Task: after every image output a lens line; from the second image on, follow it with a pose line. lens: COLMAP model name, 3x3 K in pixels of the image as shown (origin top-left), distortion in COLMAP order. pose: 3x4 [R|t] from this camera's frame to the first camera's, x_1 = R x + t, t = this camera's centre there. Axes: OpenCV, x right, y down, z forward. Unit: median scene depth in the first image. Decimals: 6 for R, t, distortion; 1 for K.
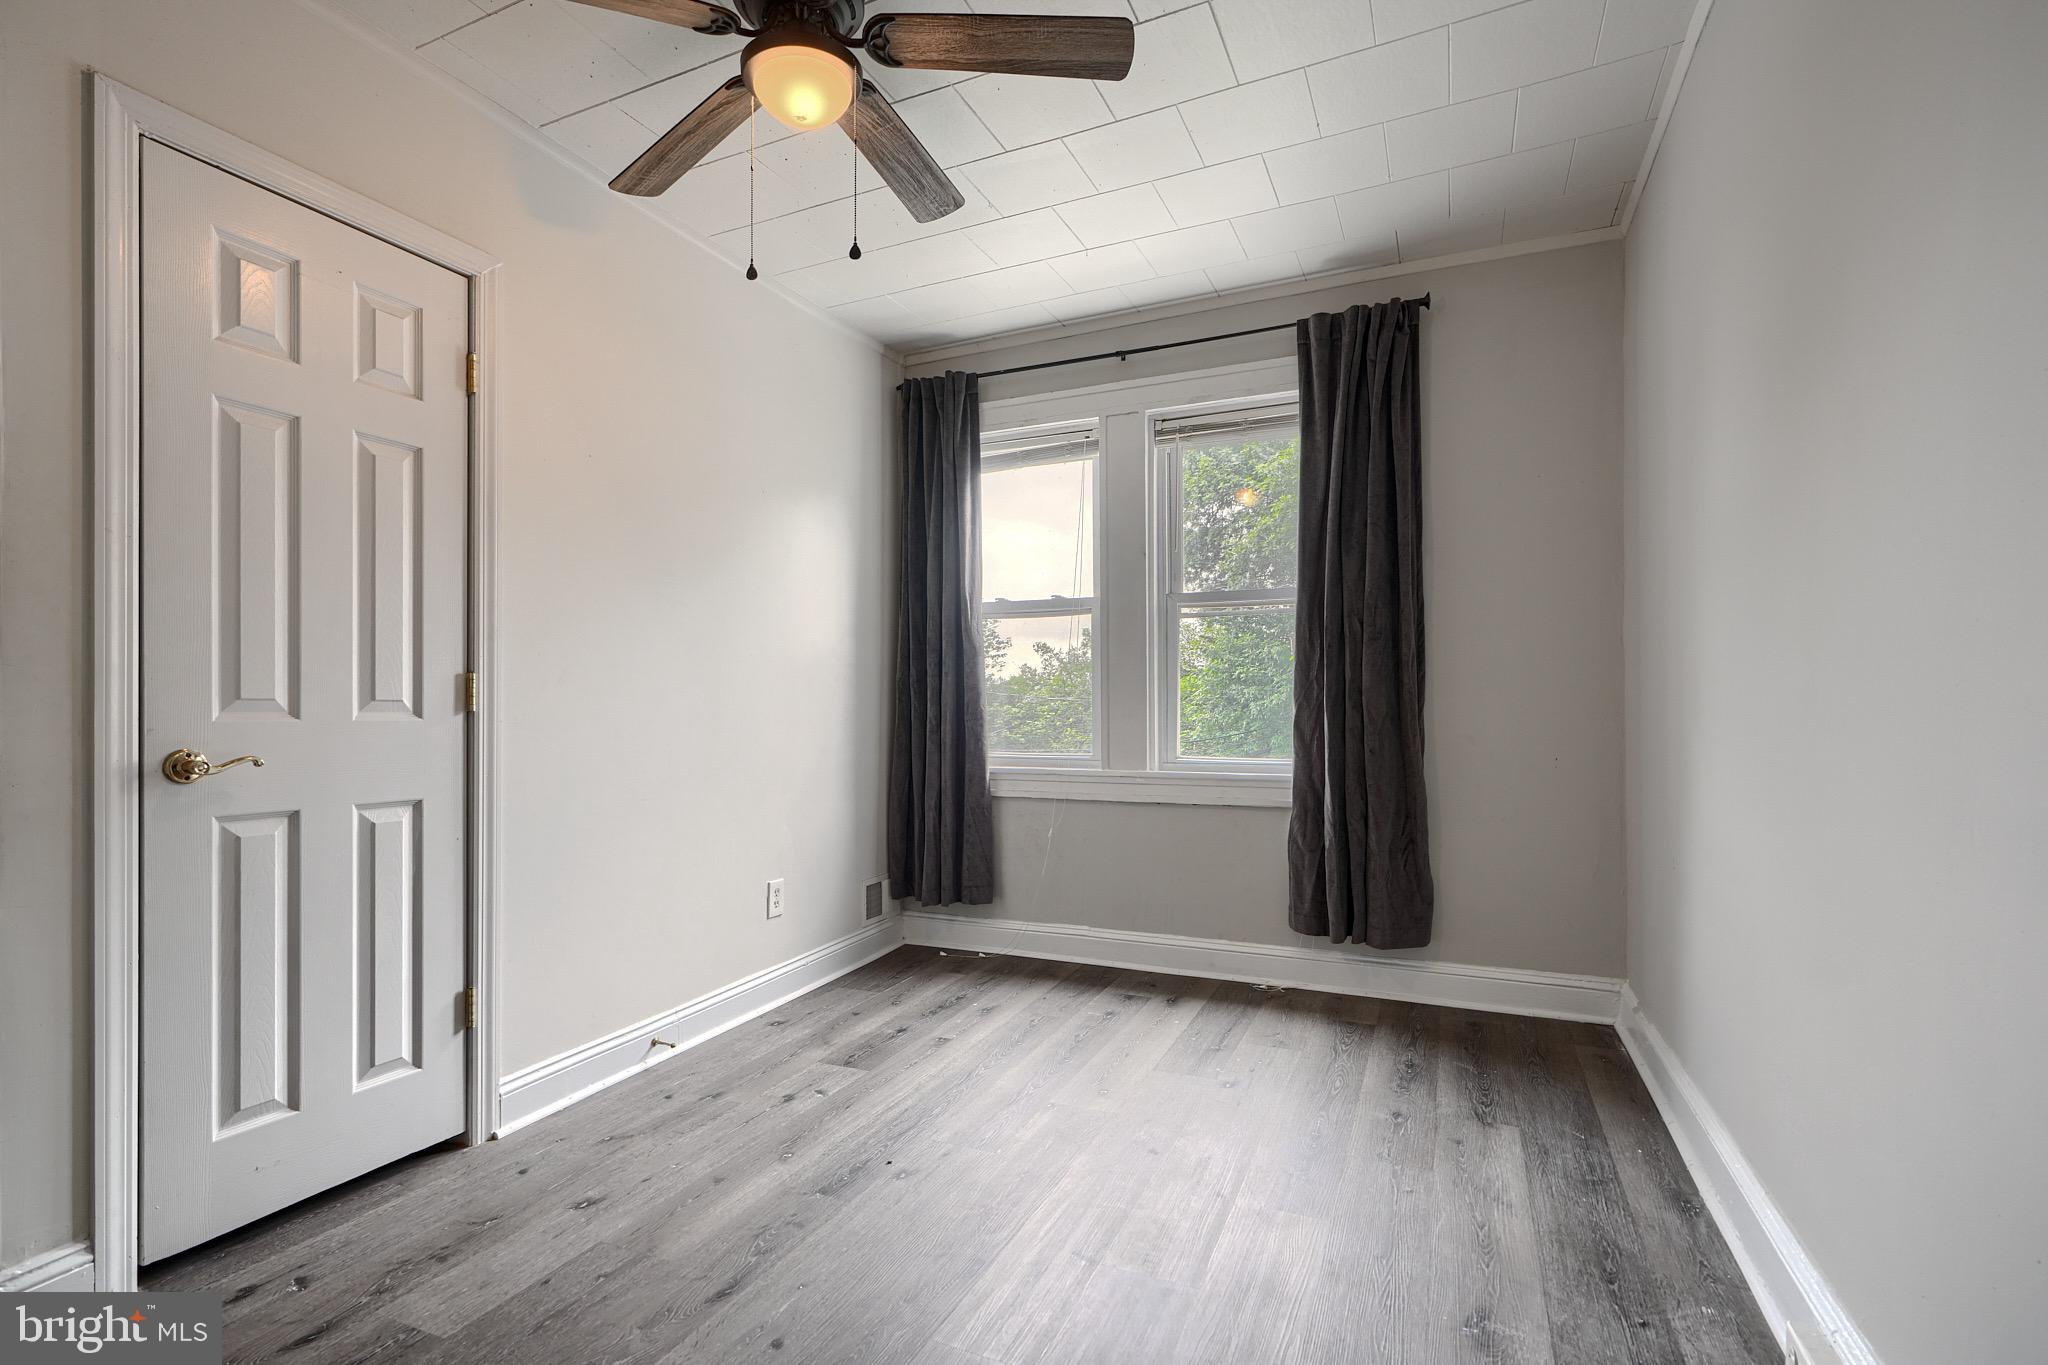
lens RADIAL K [[924.1, 0, 1026.6], [0, 924.1, 675.7], [0, 0, 1]] dist [-0.004289, -0.000116]
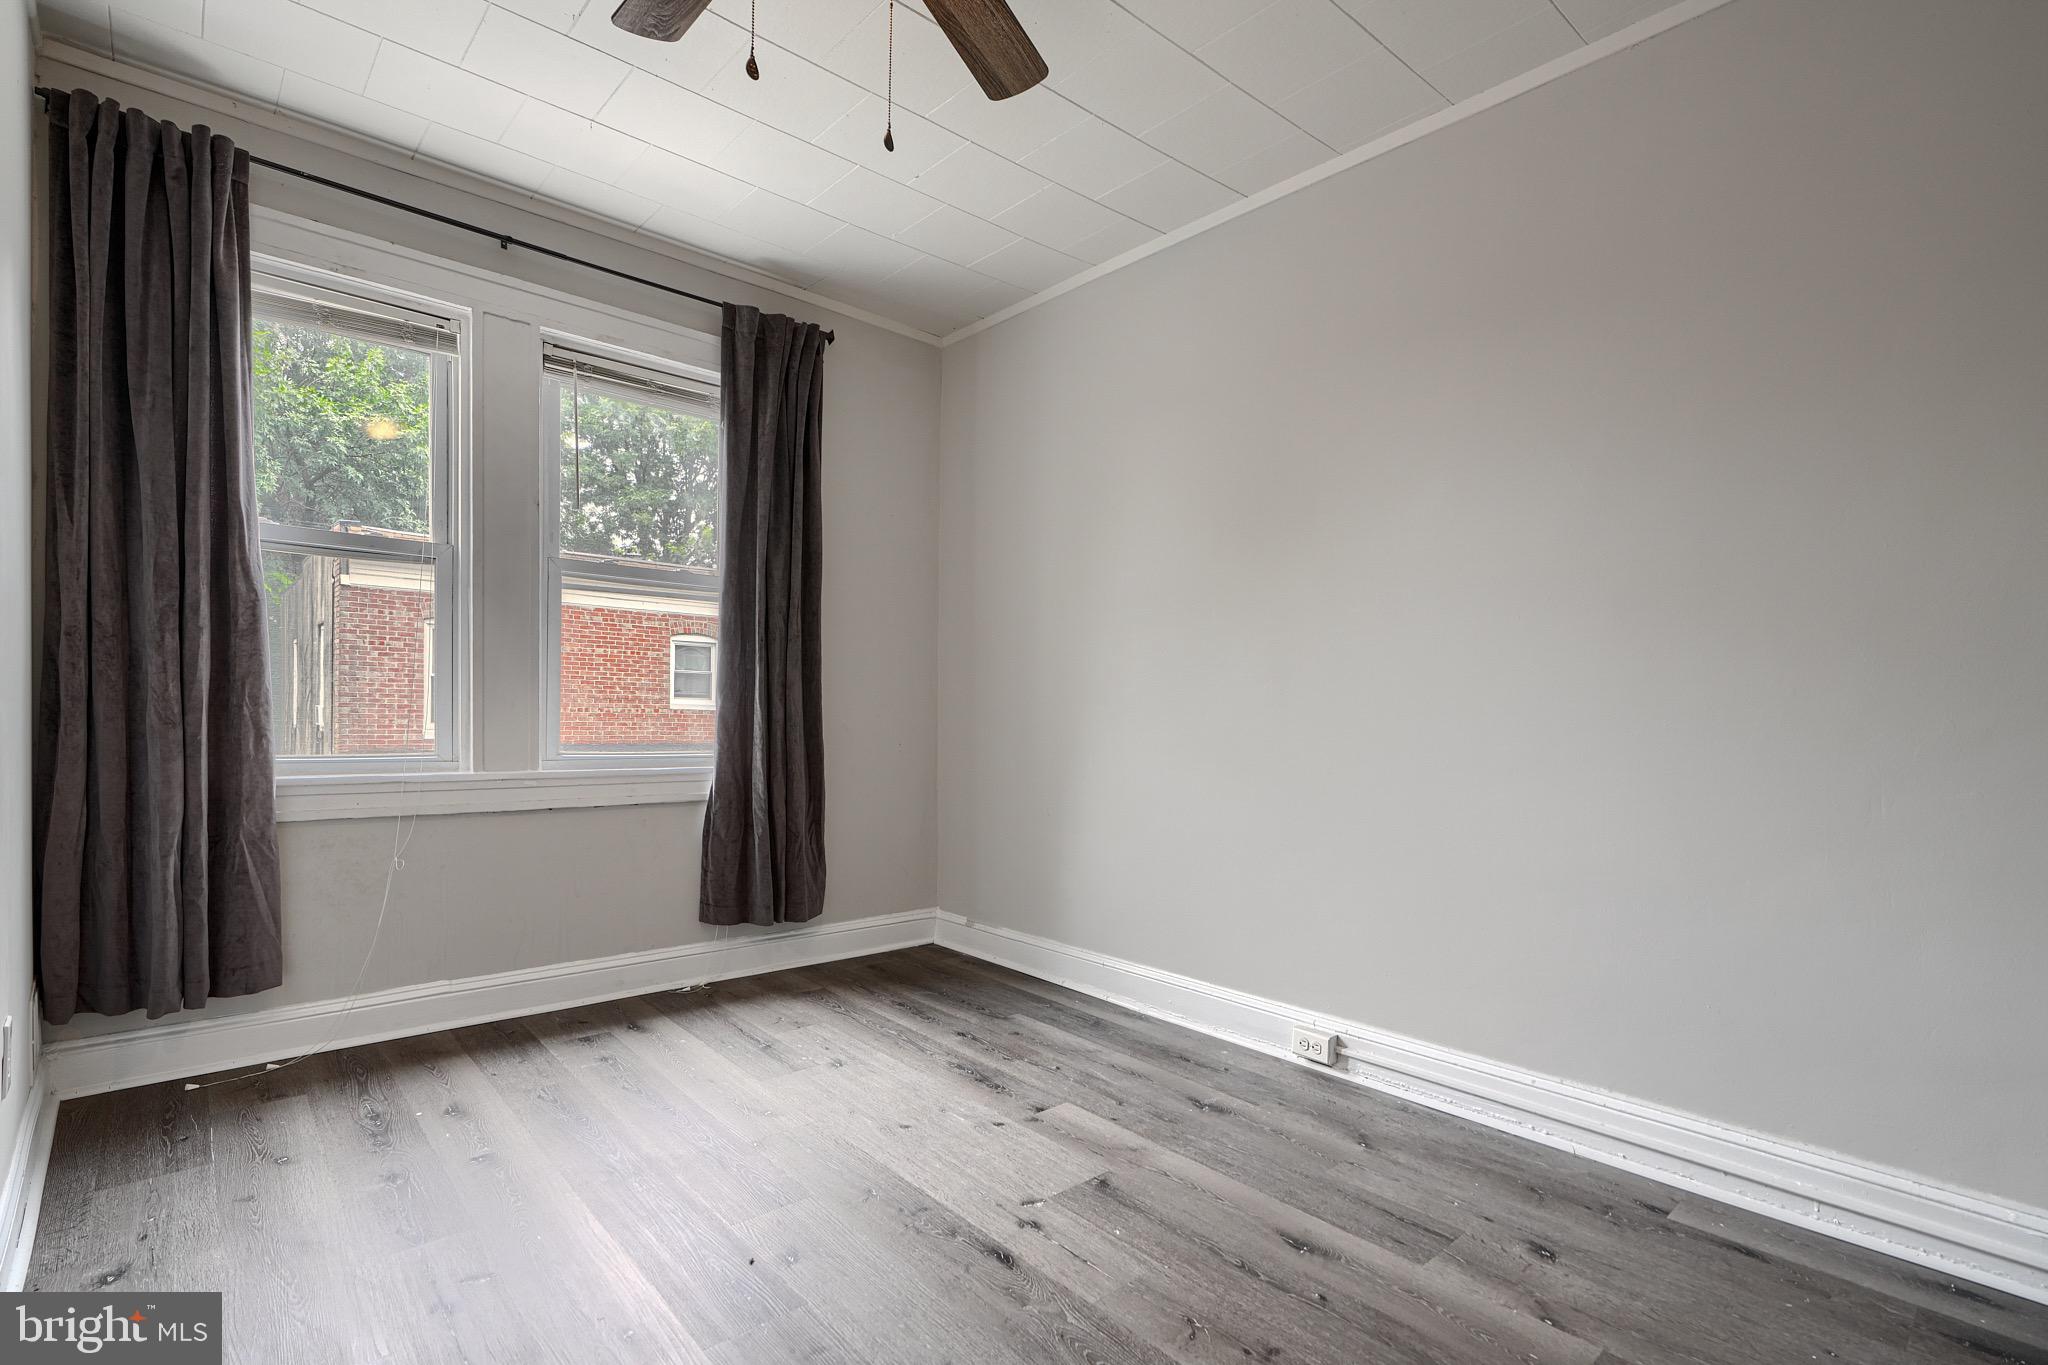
lens RADIAL K [[918.9, 0, 1063.0], [0, 918.9, 696.7], [0, 0, 1]] dist [-0.002218, -0.000109]
pose [[0.419579, 0.024734, 0.907382, -0.441463], [-0.054368, 0.998519, -0.002079, 0.014683], [-0.906089, -0.048461, 0.420302, 0.255895]]
